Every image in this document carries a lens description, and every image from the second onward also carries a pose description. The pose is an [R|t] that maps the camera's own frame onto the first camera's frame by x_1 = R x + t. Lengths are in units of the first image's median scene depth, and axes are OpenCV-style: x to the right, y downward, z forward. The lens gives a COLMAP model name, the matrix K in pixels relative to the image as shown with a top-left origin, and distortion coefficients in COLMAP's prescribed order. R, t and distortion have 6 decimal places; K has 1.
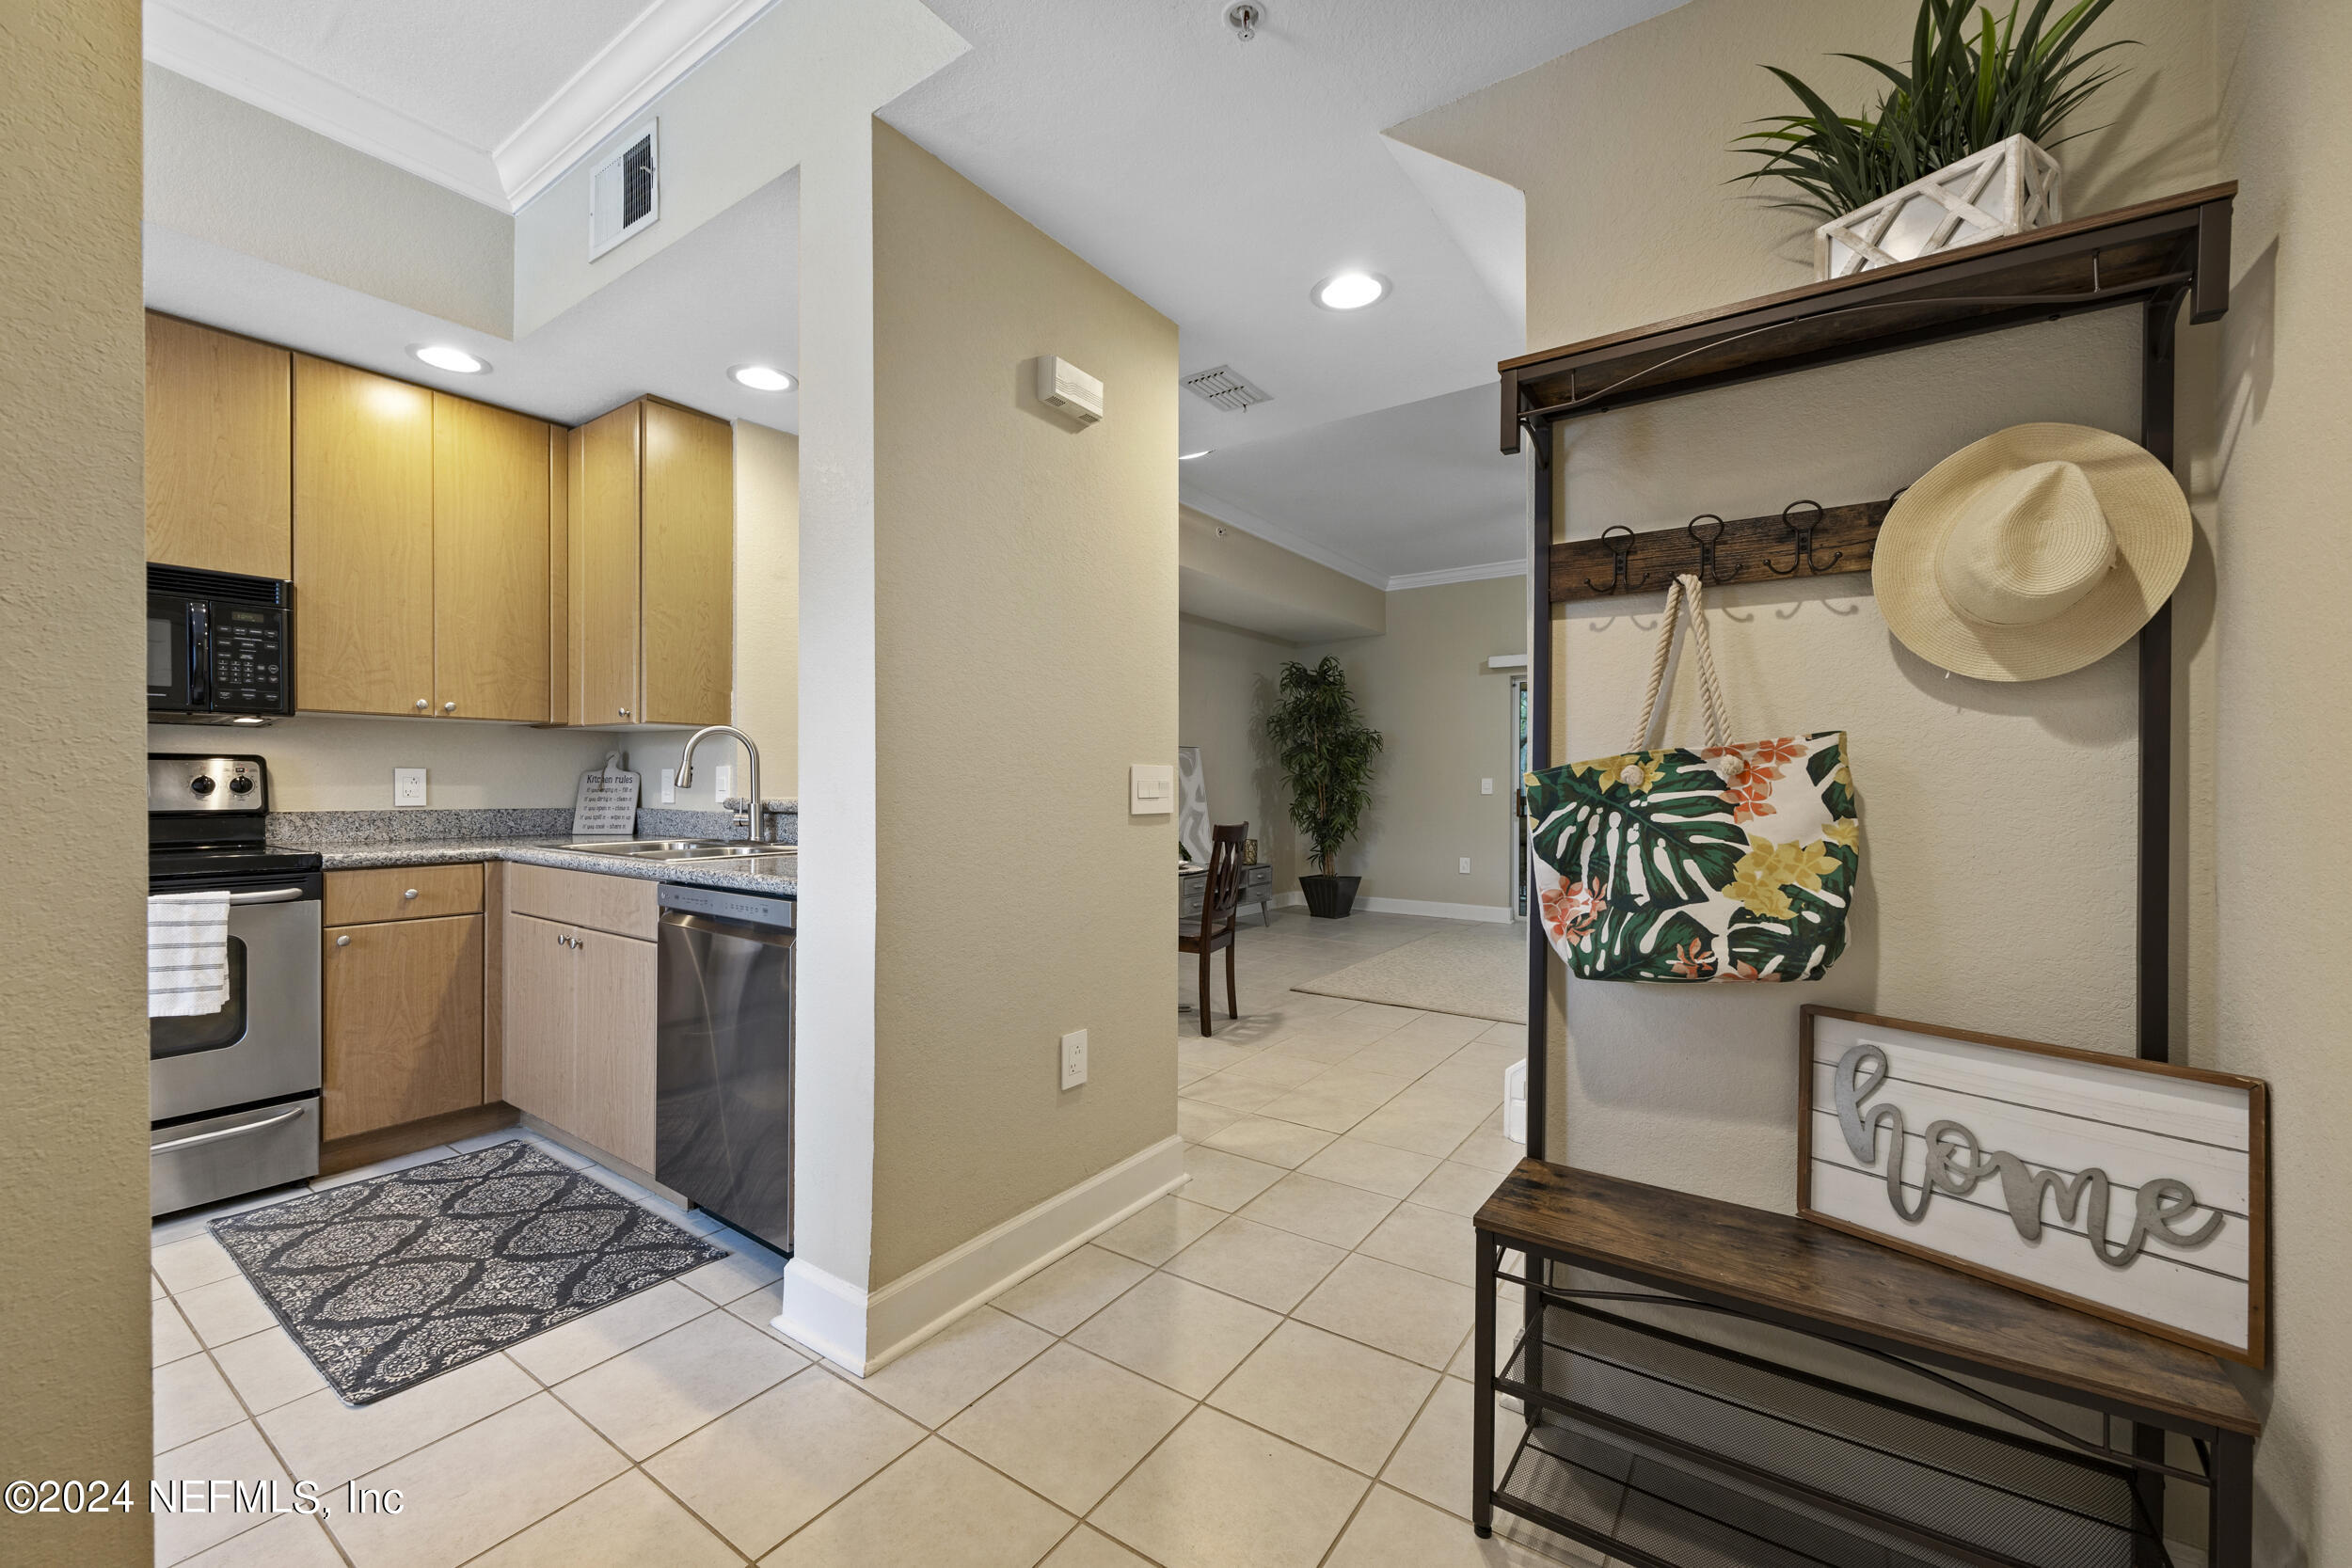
lens RADIAL K [[942.1, 0, 1176.0], [0, 942.1, 784.0], [0, 0, 1]] dist [-0.001351, -0.000223]
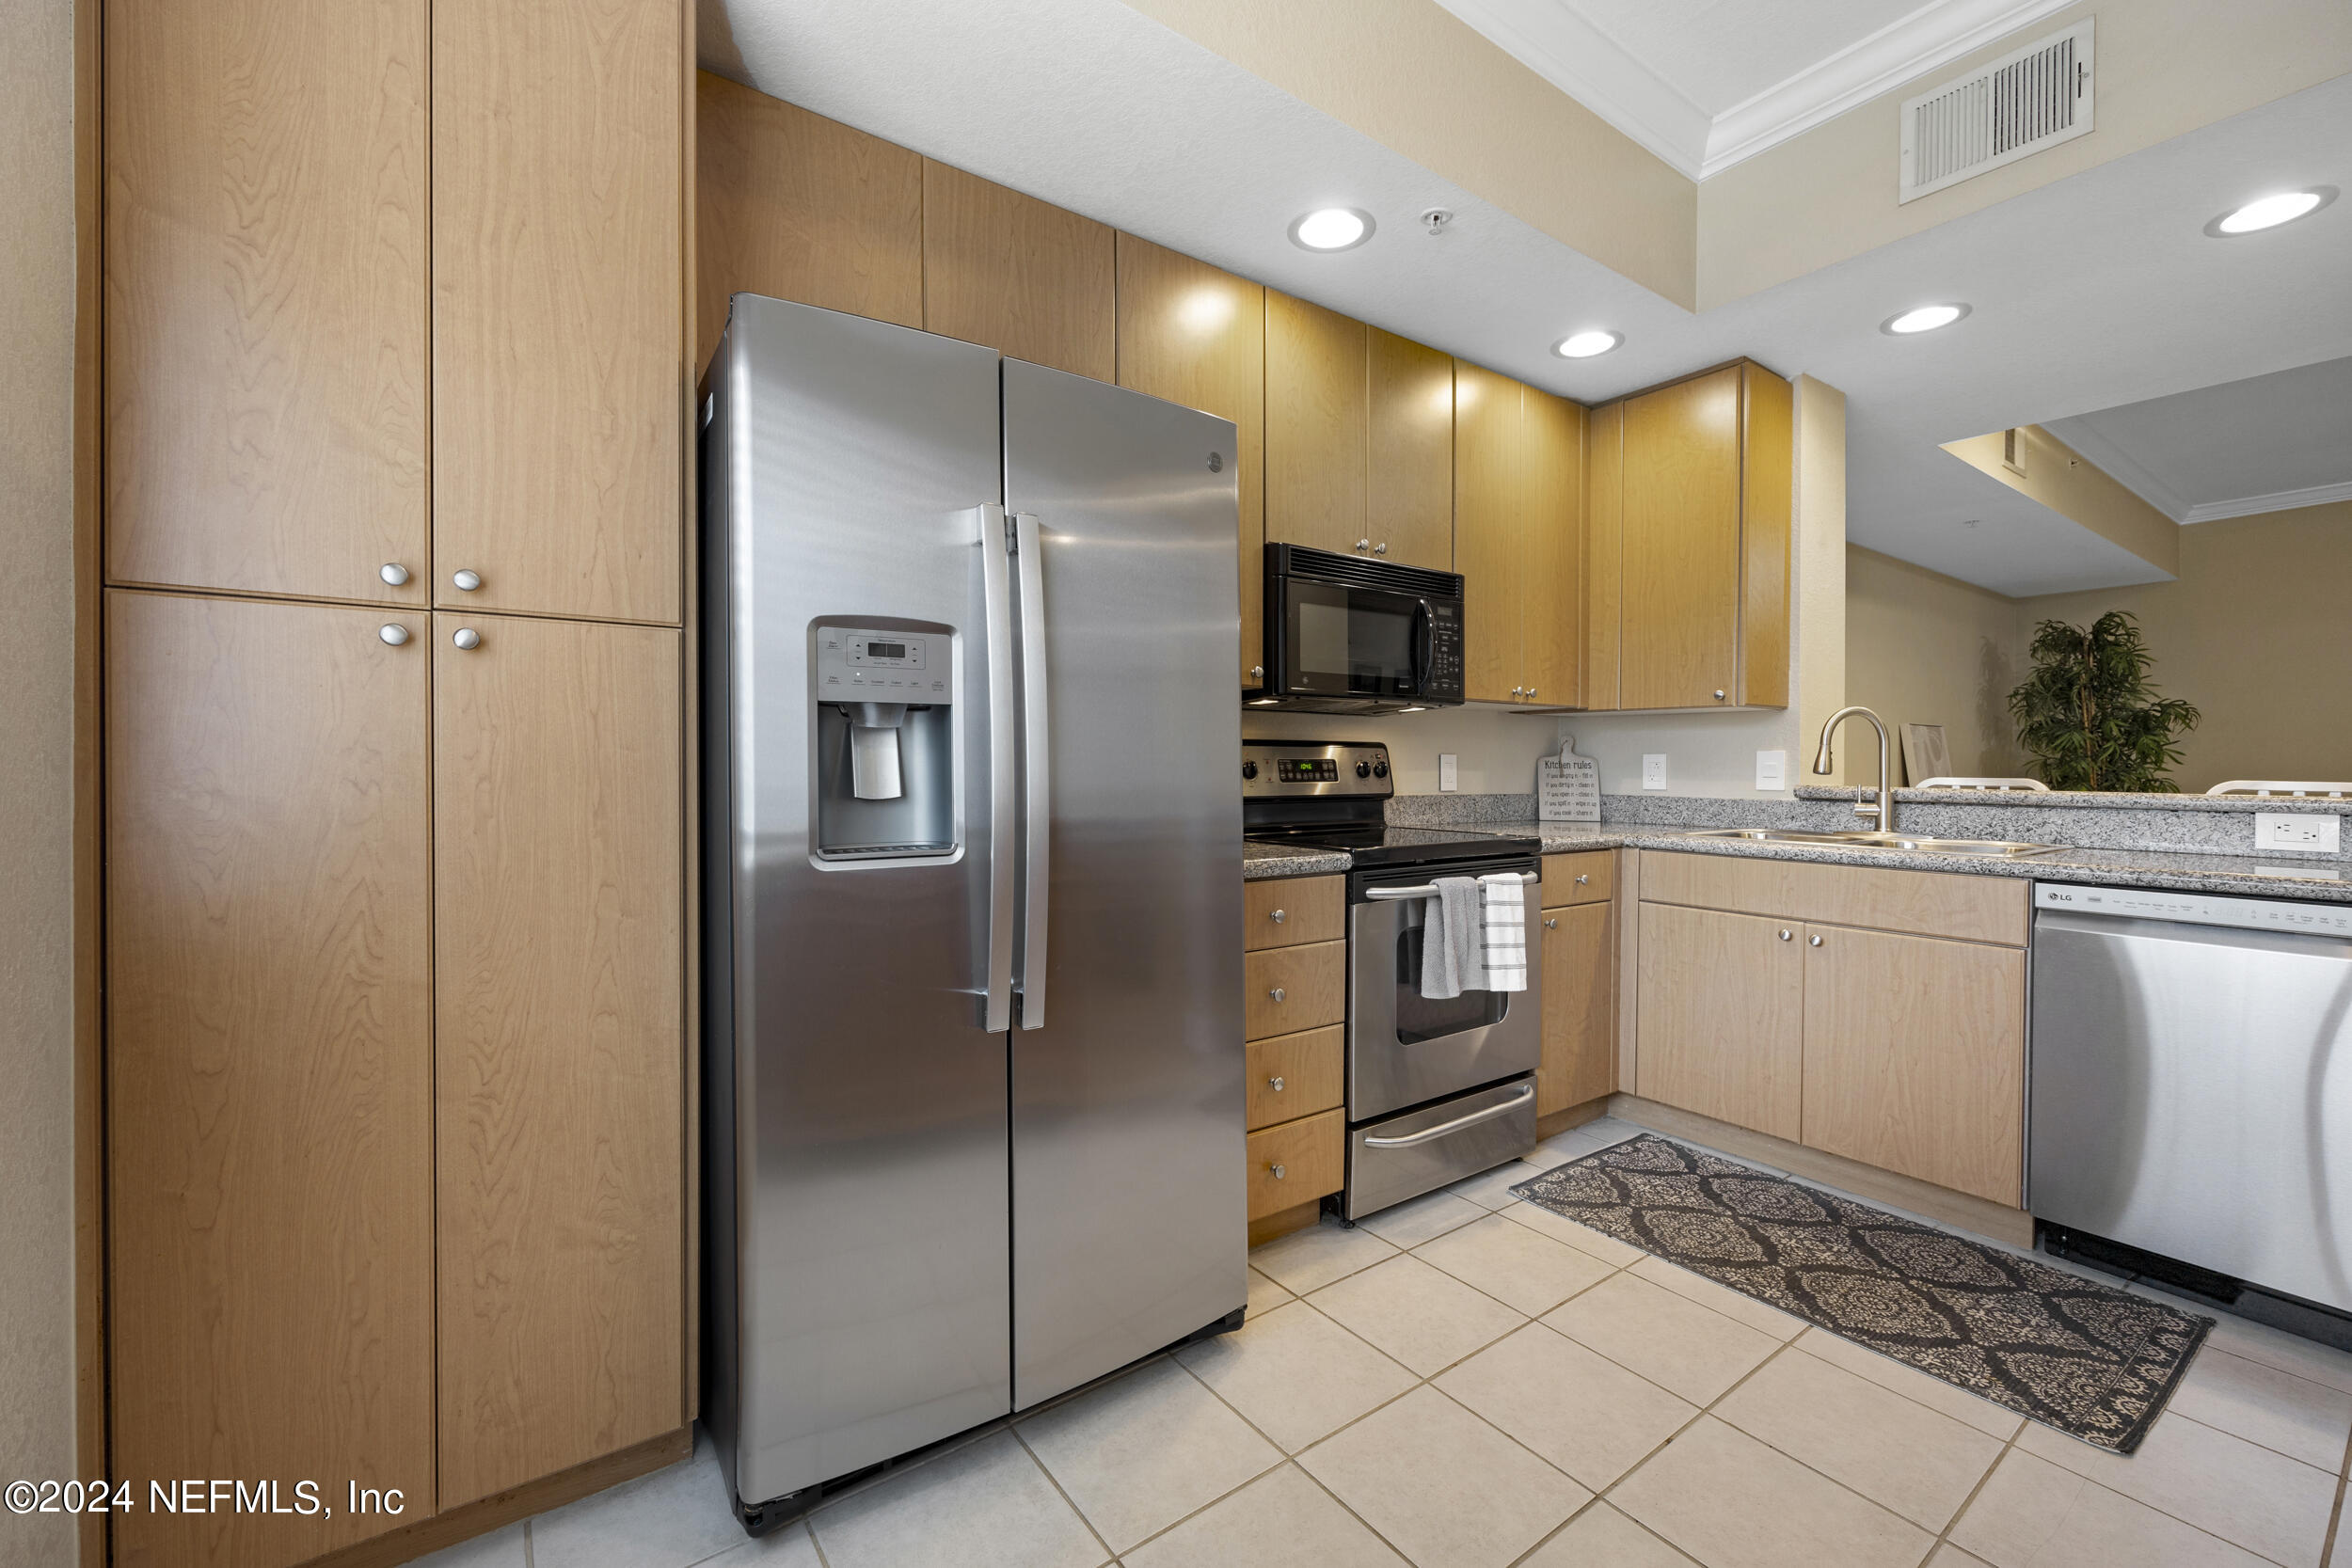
lens RADIAL K [[964.1, 0, 1174.8], [0, 964.1, 771.2], [0, 0, 1]] dist [-0.001162, -0.000038]
pose [[0.942300, 0.002575, -0.334760, -0.948896], [-0.001504, 0.999993, 0.003459, -0.001770], [0.334766, -0.002756, 0.942297, -0.123491]]
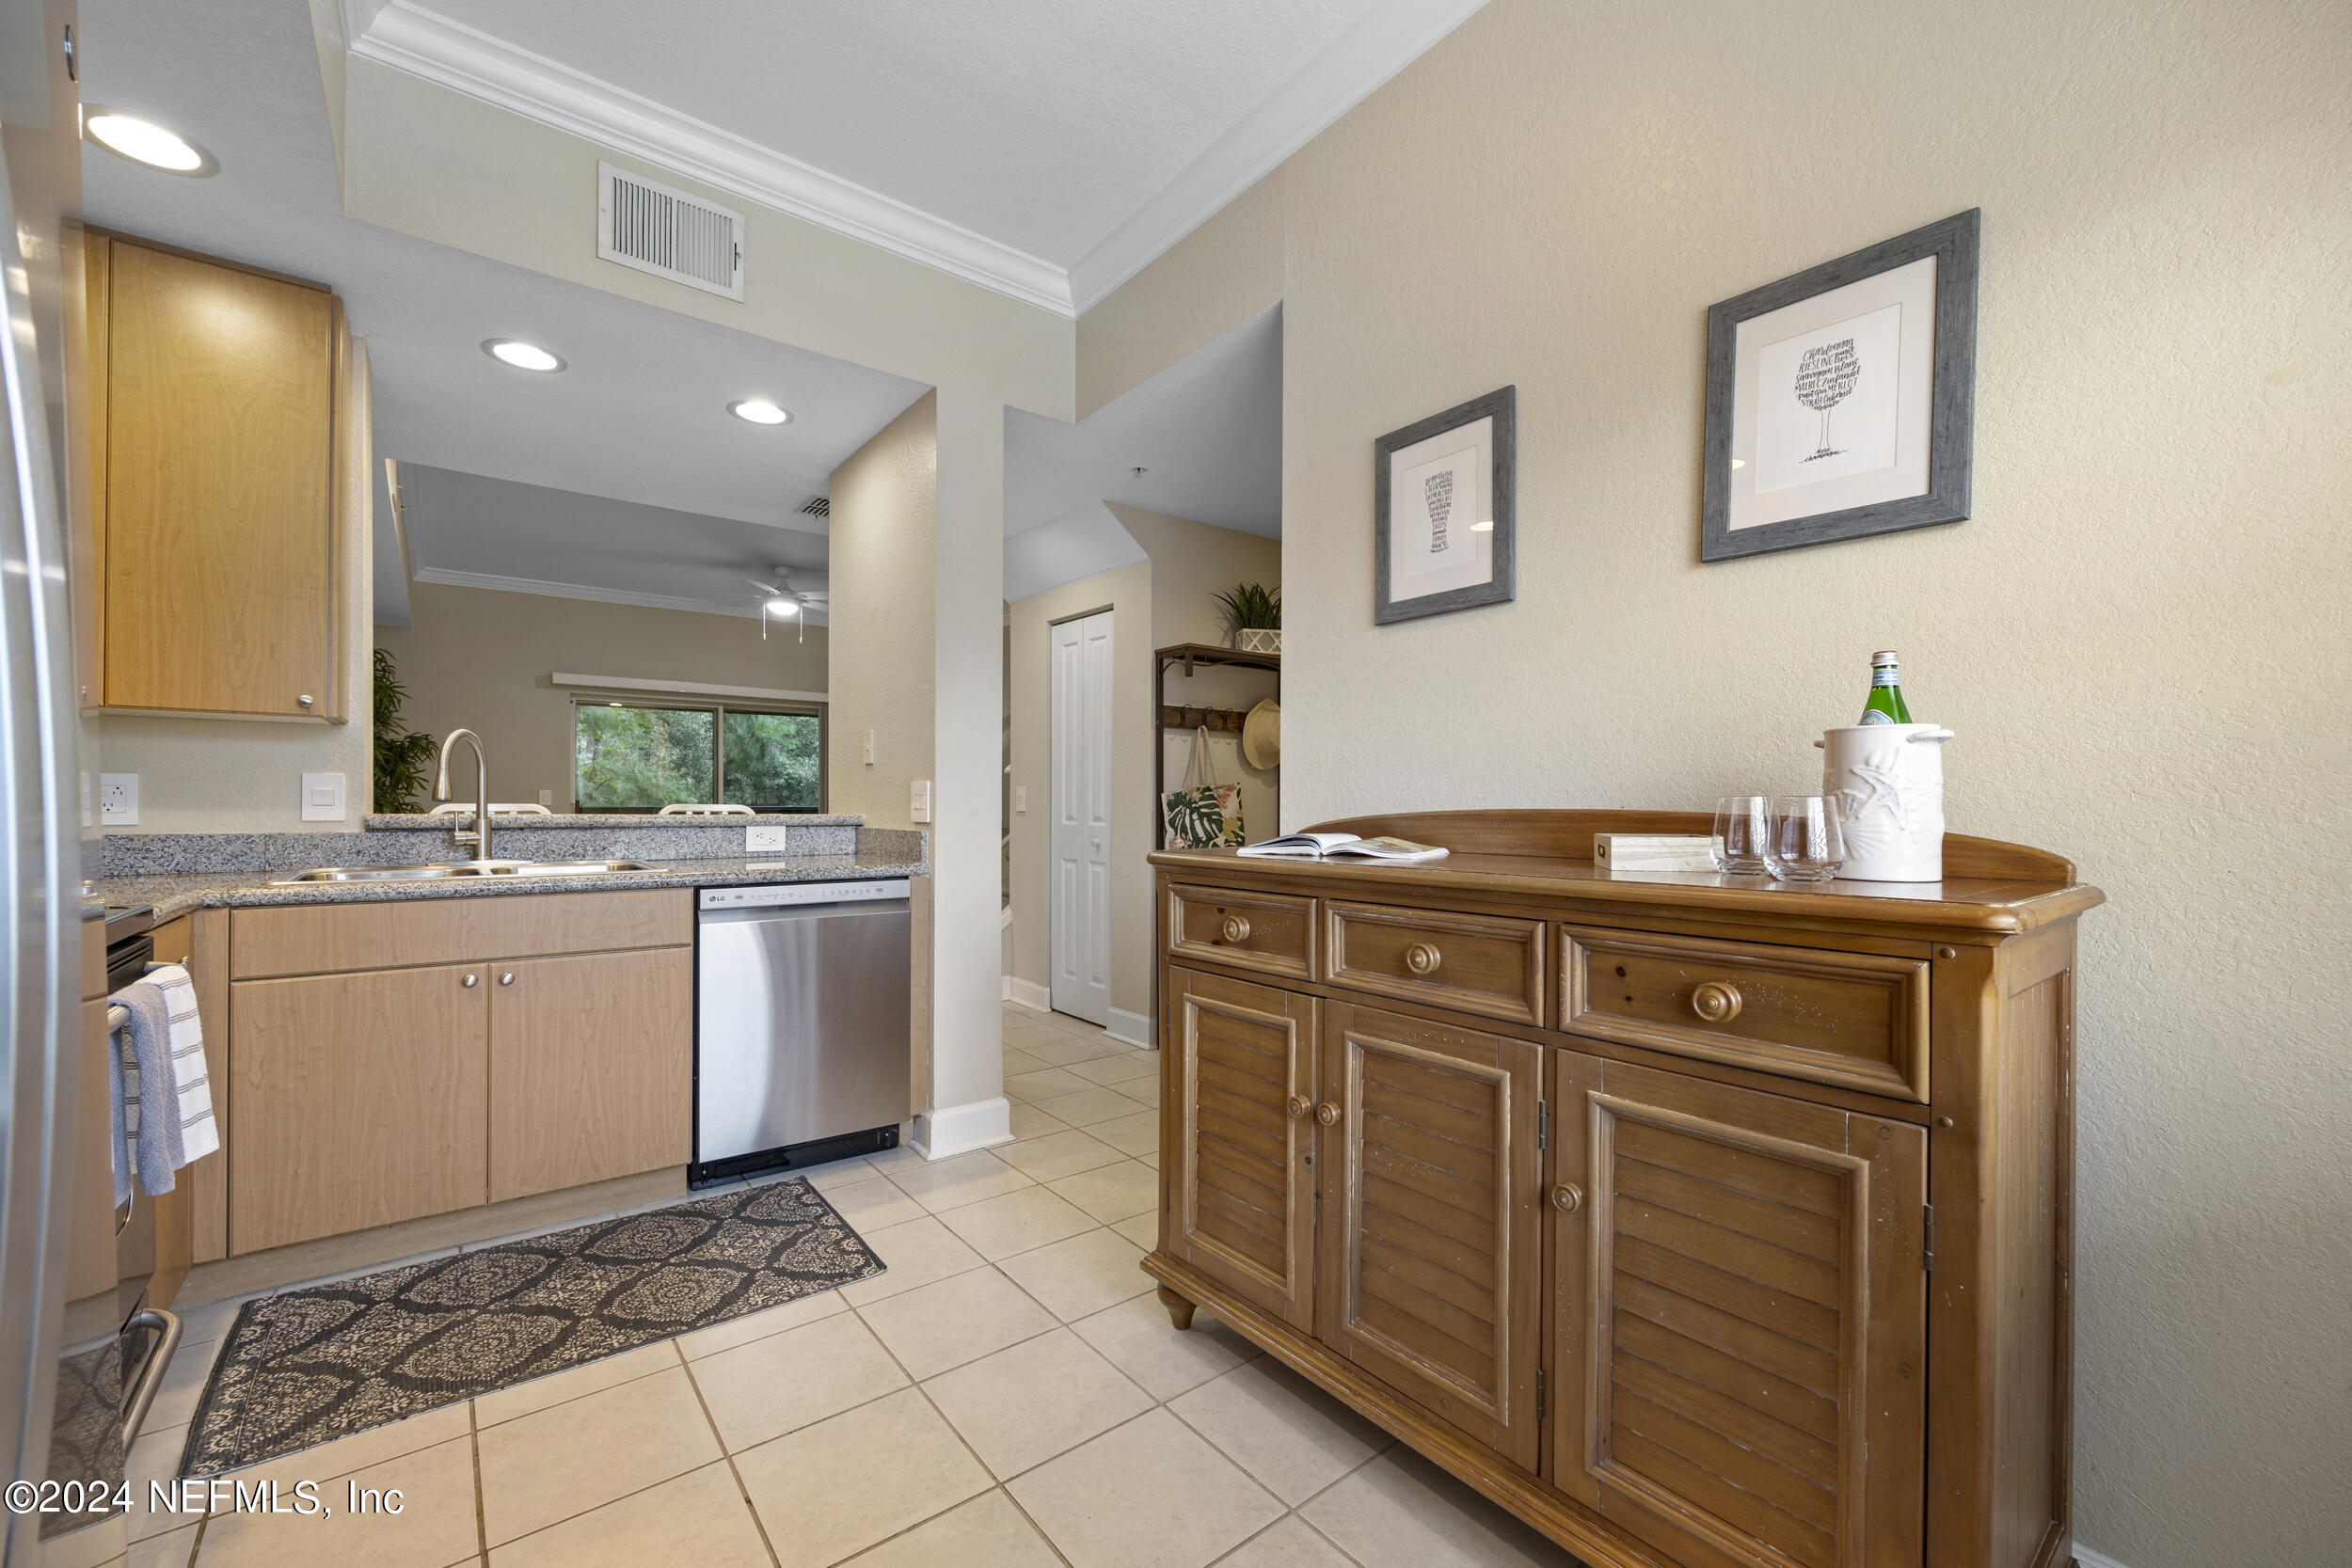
lens RADIAL K [[935.9, 0, 1170.6], [0, 935.9, 806.1], [0, 0, 1]] dist [-0.004503, -0.000475]
pose [[0.290962, -0.008632, 0.956696, -1.332311], [-0.003482, 0.999943, 0.010081, -0.002958], [-0.956728, -0.006264, 0.290915, 0.158625]]
